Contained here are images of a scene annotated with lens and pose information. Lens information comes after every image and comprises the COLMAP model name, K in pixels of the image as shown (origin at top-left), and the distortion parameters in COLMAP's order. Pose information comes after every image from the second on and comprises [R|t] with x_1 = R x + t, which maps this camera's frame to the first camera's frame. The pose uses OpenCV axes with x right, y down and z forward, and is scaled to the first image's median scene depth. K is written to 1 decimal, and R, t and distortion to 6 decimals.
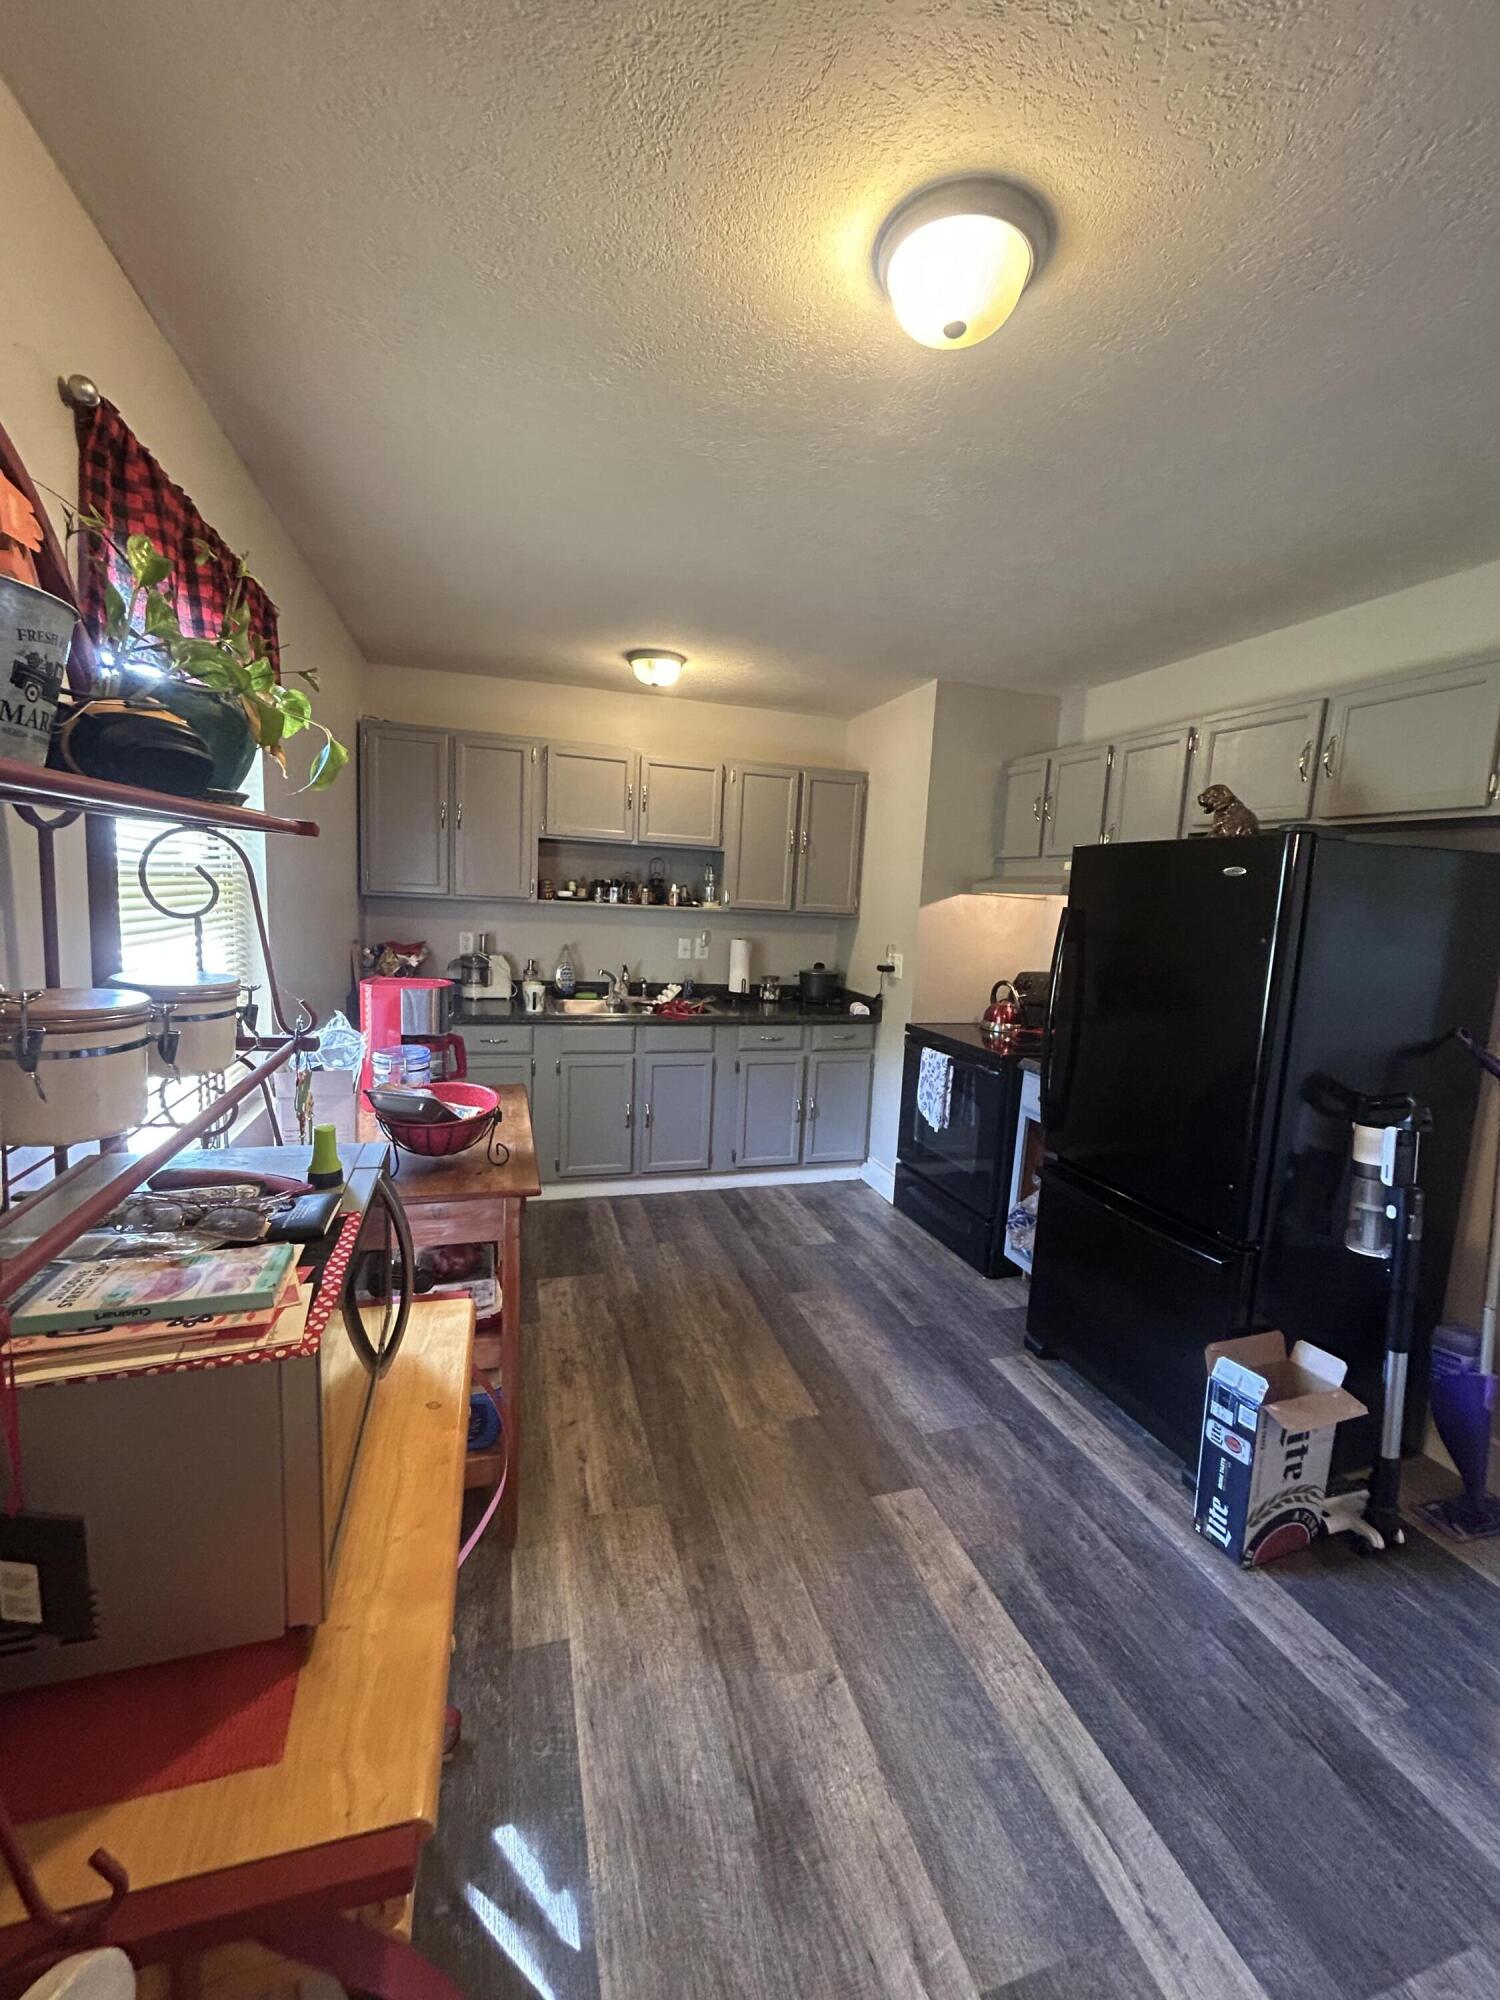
lens RADIAL K [[815.0, 0, 749.1], [0, 815.0, 999.4], [0, 0, 1]] dist [-0.002027, 0.000743]
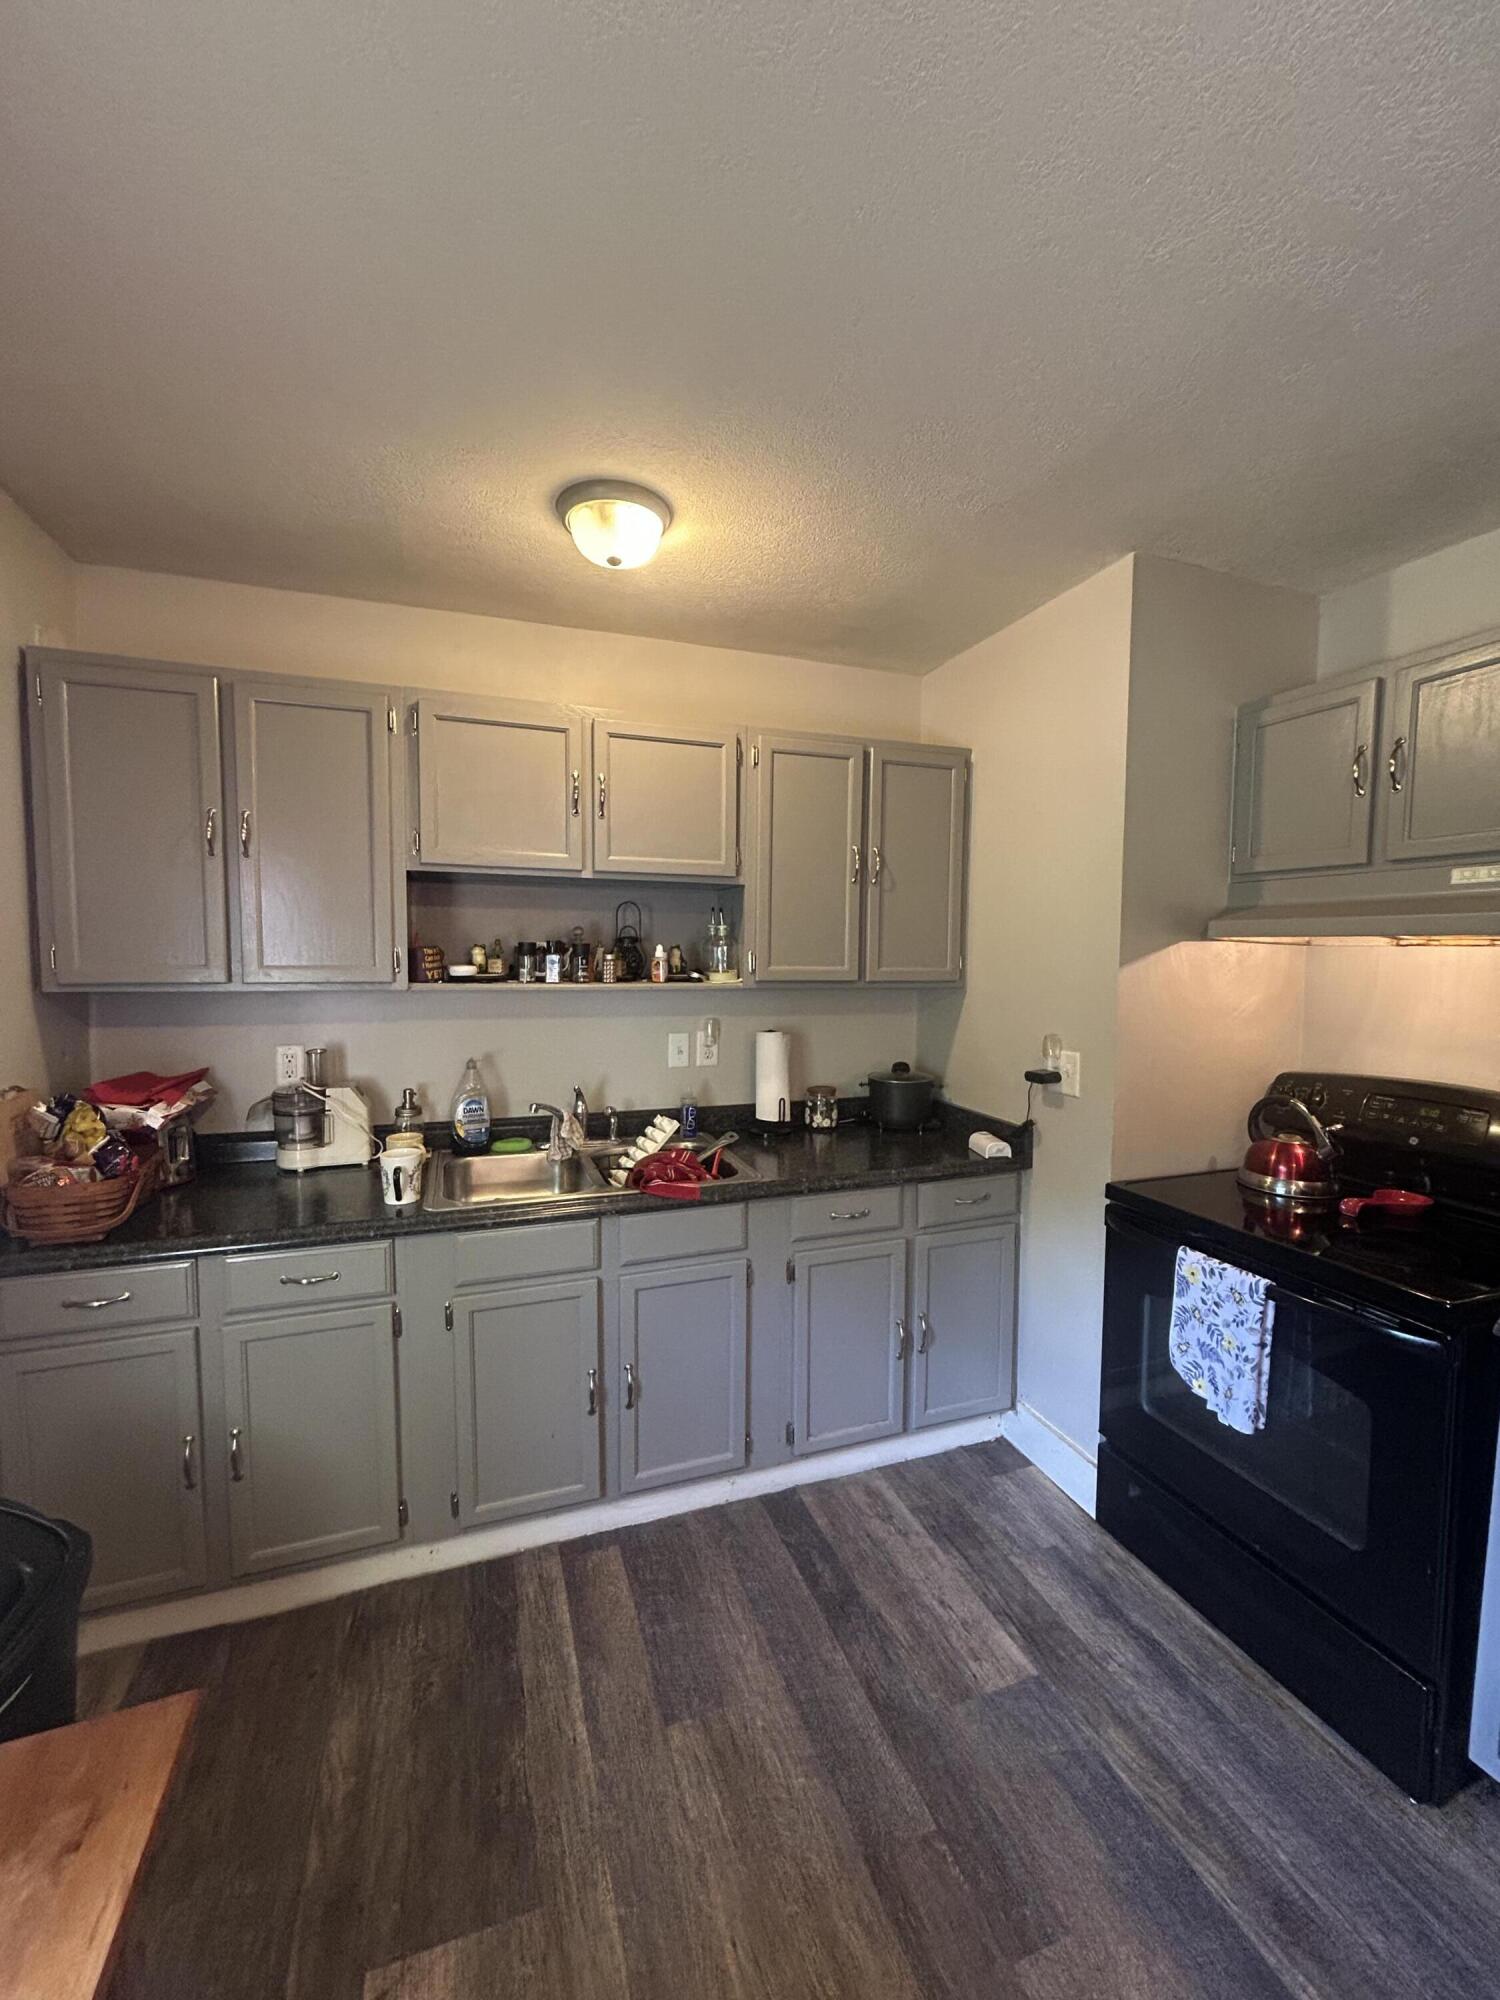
lens RADIAL K [[815.0, 0, 751.0], [0, 815.0, 996.5], [0, 0, 1]] dist [-0.002027, 0.000743]
pose [[0.997975, -0.044958, 0.044993, -0.056620], [0.047956, 0.996535, -0.067952, -0.064708], [-0.041782, 0.069972, 0.996674, 0.440311]]
